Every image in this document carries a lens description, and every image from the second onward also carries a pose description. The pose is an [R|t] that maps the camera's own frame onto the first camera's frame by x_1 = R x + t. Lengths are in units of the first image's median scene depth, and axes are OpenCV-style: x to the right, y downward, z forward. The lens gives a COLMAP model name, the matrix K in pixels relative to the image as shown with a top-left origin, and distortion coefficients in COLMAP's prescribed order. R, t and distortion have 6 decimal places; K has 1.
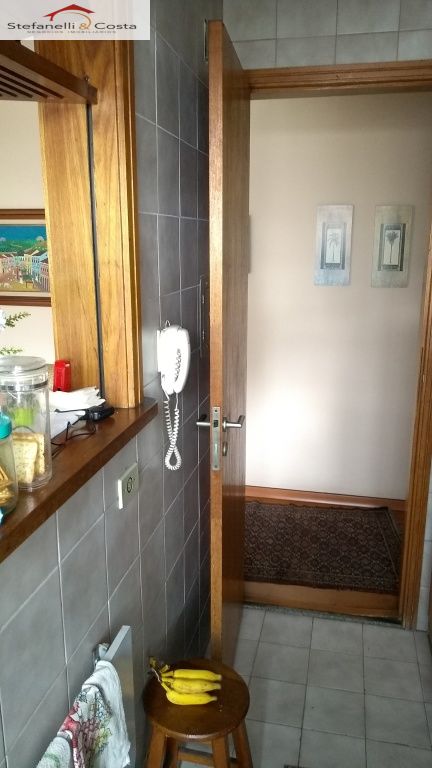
lens RADIAL K [[596.5, 0, 213.3], [0, 596.5, 379.6], [0, 0, 1]] dist [0.045112, -0.067922]
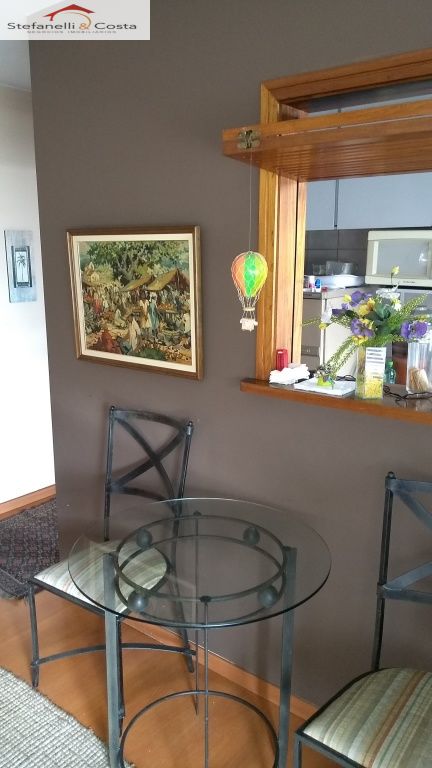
lens RADIAL K [[599.3, 0, 218.3], [0, 599.3, 385.6], [0, 0, 1]] dist [0.043367, -0.102291]
pose [[0.416805, -0.197748, 0.887226, -0.673447], [0.210183, 0.970566, 0.117582, -0.062619], [-0.884362, 0.137471, 0.446100, 0.205802]]
